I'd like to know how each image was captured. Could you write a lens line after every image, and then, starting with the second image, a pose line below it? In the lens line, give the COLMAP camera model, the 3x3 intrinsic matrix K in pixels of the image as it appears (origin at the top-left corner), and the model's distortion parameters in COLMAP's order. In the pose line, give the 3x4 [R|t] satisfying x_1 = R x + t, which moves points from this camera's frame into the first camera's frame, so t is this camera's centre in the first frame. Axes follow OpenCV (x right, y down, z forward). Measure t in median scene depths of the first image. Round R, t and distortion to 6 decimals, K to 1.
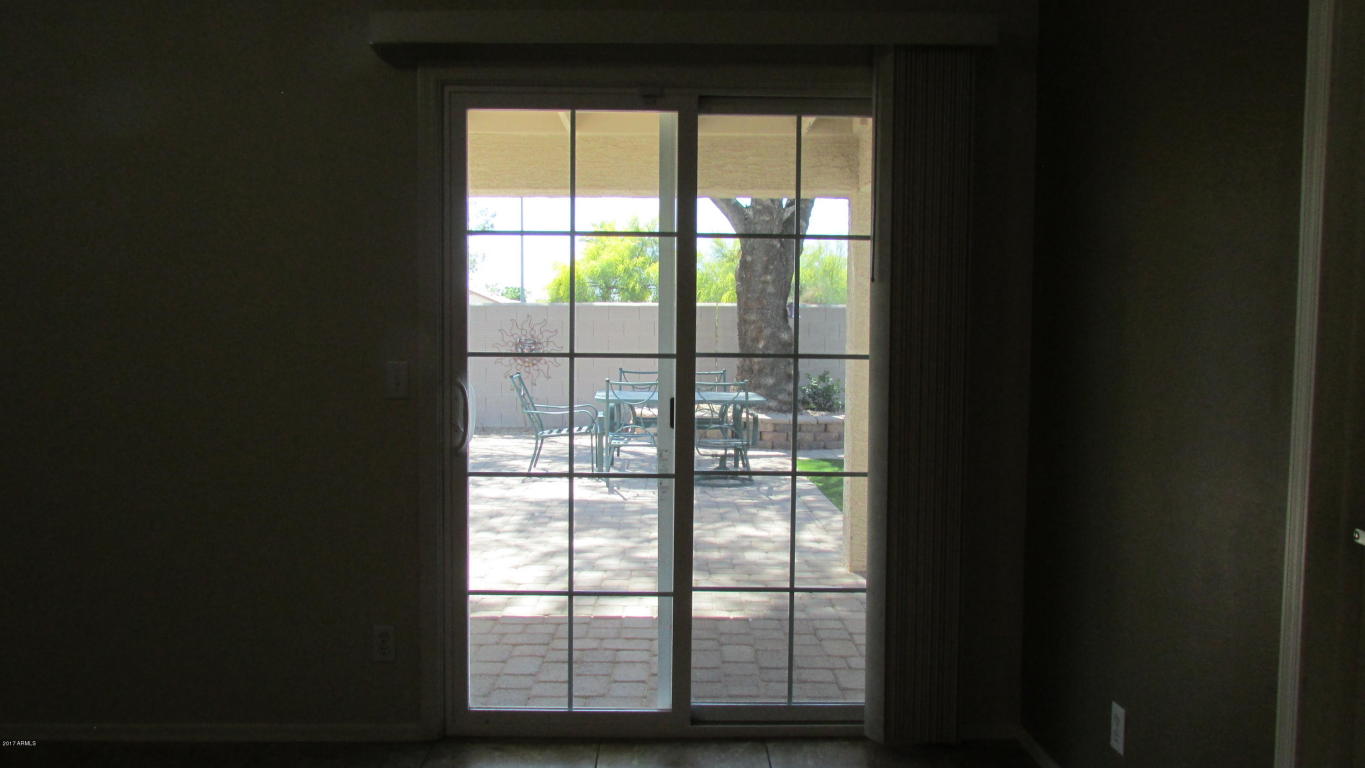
lens RADIAL K [[974.7, 0, 676.2], [0, 974.7, 380.5], [0, 0, 1]] dist [-0.030200, 0.006202]
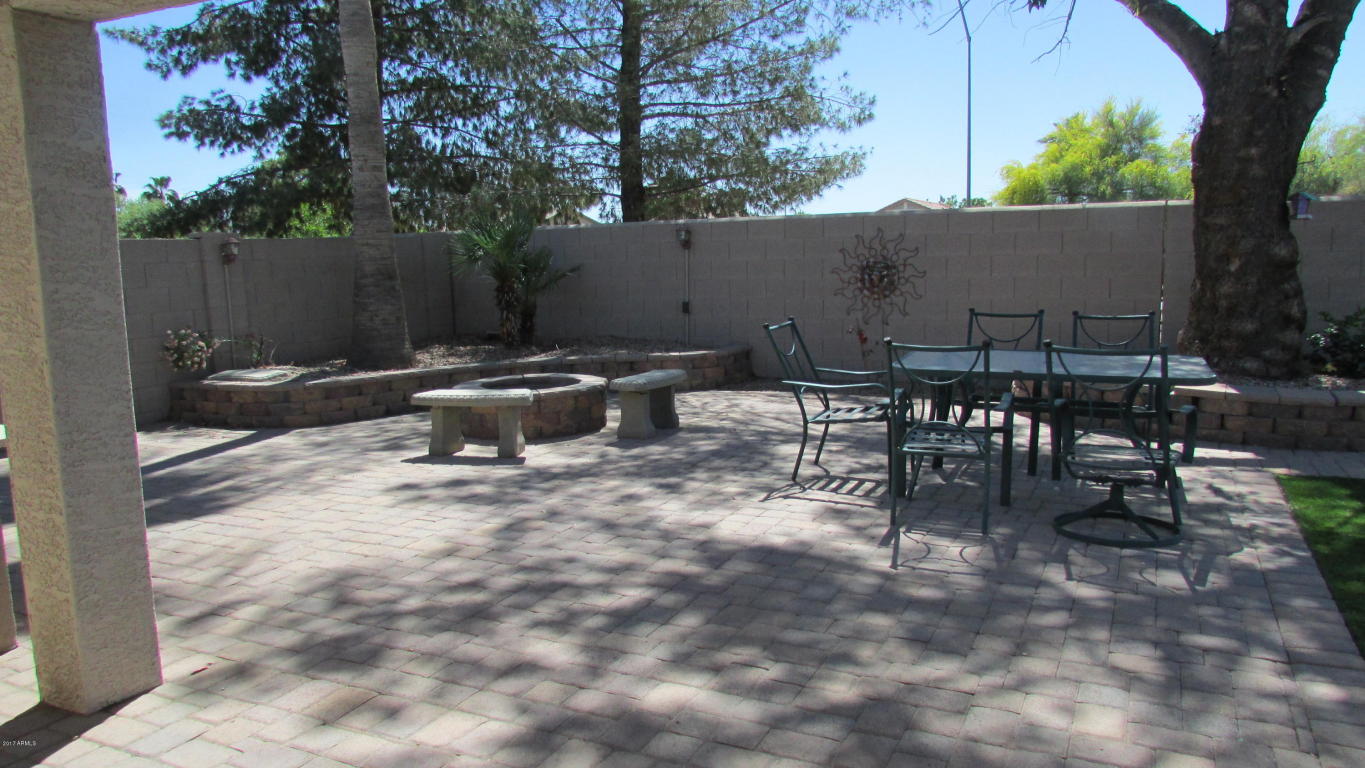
lens RADIAL K [[974.7, 0, 675.3], [0, 974.7, 389.1], [0, 0, 1]] dist [-0.030200, 0.006202]
pose [[0.892658, 0.039451, -0.449005, 0.048793], [0.002748, 0.995667, 0.092945, -0.017135], [0.450727, -0.084202, 0.888682, 0.304334]]
